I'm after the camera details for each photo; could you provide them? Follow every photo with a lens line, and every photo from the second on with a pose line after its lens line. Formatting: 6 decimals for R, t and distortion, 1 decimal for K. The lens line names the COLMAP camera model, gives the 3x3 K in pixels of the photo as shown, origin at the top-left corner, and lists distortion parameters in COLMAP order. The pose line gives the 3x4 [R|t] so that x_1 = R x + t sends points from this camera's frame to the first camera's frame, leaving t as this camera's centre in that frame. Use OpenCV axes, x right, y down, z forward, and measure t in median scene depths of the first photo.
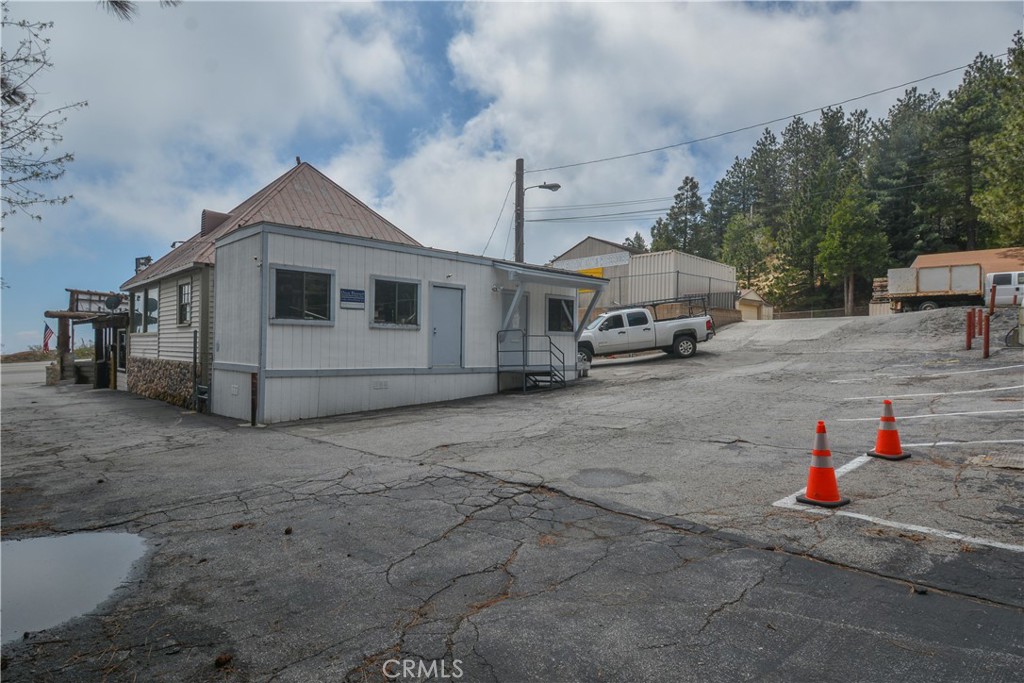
lens RADIAL K [[564.5, 0, 517.2], [0, 564.5, 347.4], [0, 0, 1]] dist [0.019331, -0.026874]
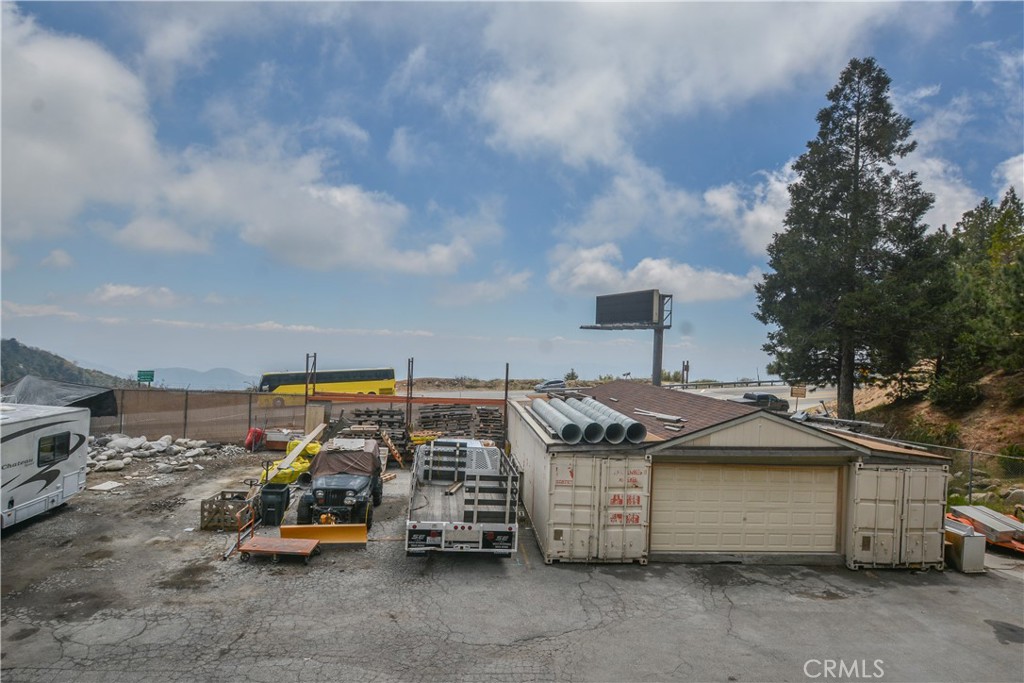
lens RADIAL K [[599.8, 0, 509.0], [0, 599.8, 345.5], [0, 0, 1]] dist [0.000011, -0.002241]
pose [[0.763919, 0.014695, -0.645145, 0.478582], [-0.026068, 0.999627, -0.008099, -0.119115], [0.644785, 0.023004, 0.764018, 0.663913]]
